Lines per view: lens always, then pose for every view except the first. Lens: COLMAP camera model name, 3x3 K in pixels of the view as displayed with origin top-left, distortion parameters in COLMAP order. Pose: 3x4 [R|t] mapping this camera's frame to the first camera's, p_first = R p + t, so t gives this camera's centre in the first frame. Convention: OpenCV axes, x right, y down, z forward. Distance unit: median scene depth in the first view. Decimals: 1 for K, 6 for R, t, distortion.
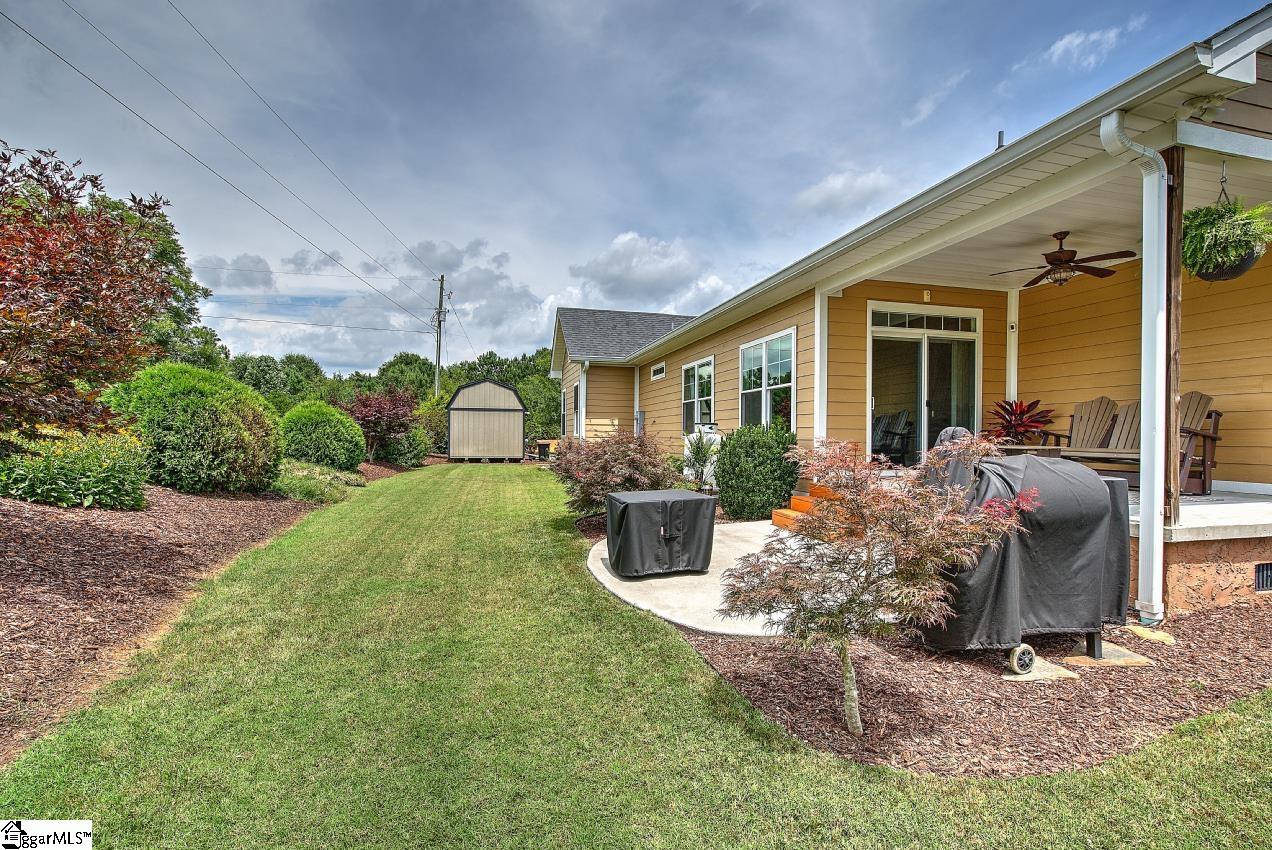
lens RADIAL K [[581.2, 0, 641.4], [0, 581.2, 427.8], [0, 0, 1]] dist [0.000205, -0.000560]
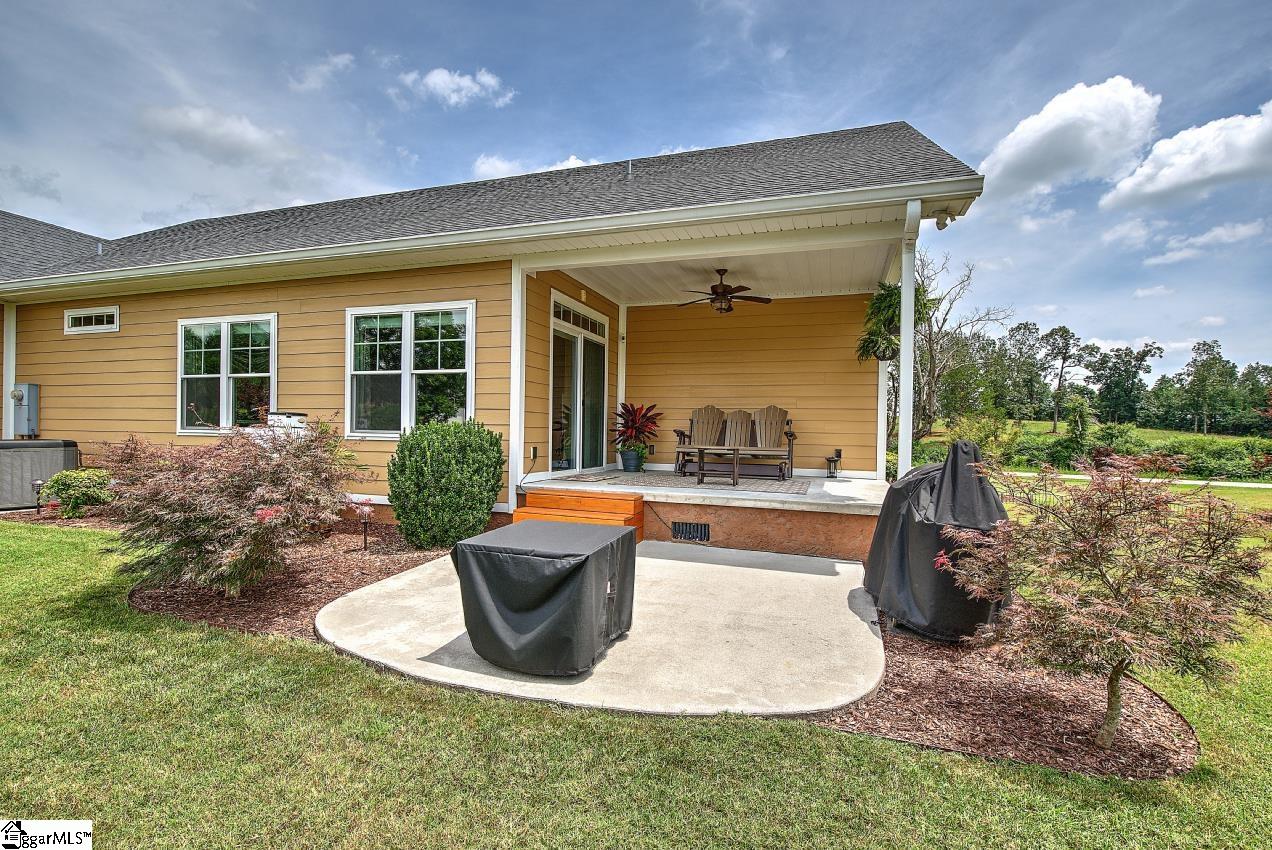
lens RADIAL K [[581.2, 0, 636.5], [0, 581.2, 433.7], [0, 0, 1]] dist [0.000205, -0.000560]
pose [[0.554050, -0.000071, 0.832484, -0.303150], [-0.025901, 0.999514, 0.017323, -0.007652], [-0.832081, -0.031160, 0.553779, 0.366060]]
